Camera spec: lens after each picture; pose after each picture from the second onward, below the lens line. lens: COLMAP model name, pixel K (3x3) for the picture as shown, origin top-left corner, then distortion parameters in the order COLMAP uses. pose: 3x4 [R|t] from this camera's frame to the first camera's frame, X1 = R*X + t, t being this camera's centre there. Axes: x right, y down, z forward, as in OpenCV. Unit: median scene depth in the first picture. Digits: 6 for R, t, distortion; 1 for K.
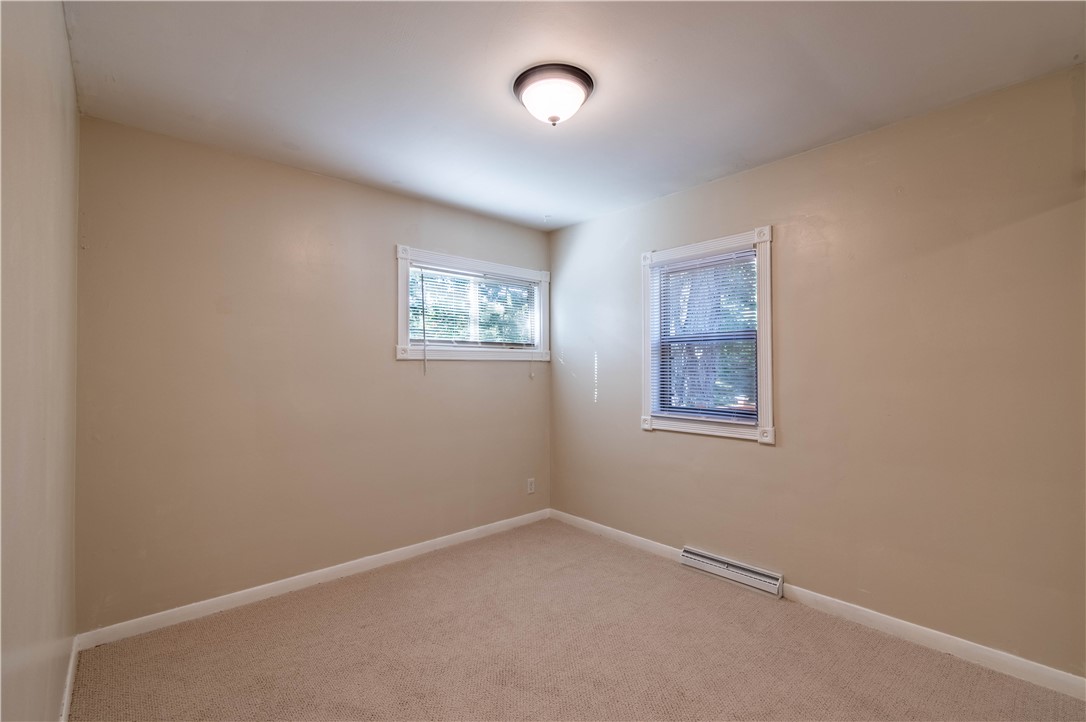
lens RADIAL K [[479.5, 0, 546.7], [0, 479.5, 361.3], [0, 0, 1]] dist [0.001142, 0.000382]
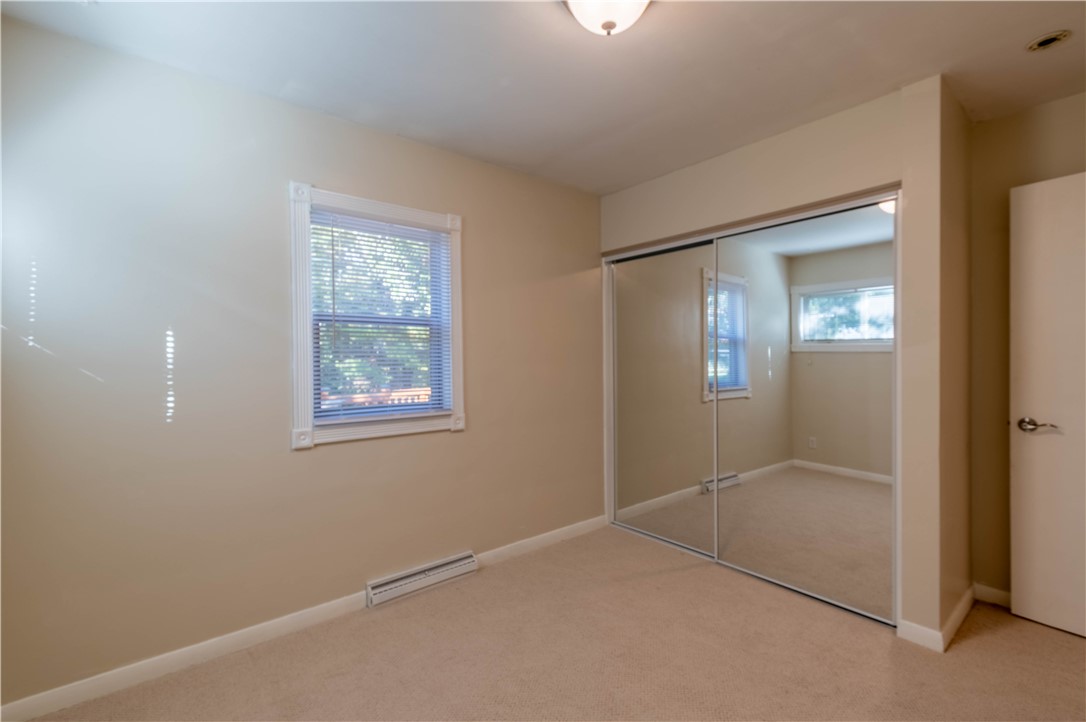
lens RADIAL K [[479.5, 0, 546.7], [0, 479.5, 361.3], [0, 0, 1]] dist [0.001142, 0.000382]
pose [[0.044212, -0.006857, 0.998999, -0.499409], [-0.001666, 0.999975, 0.006937, 0.016889], [-0.999021, -0.001971, 0.044200, 0.701401]]
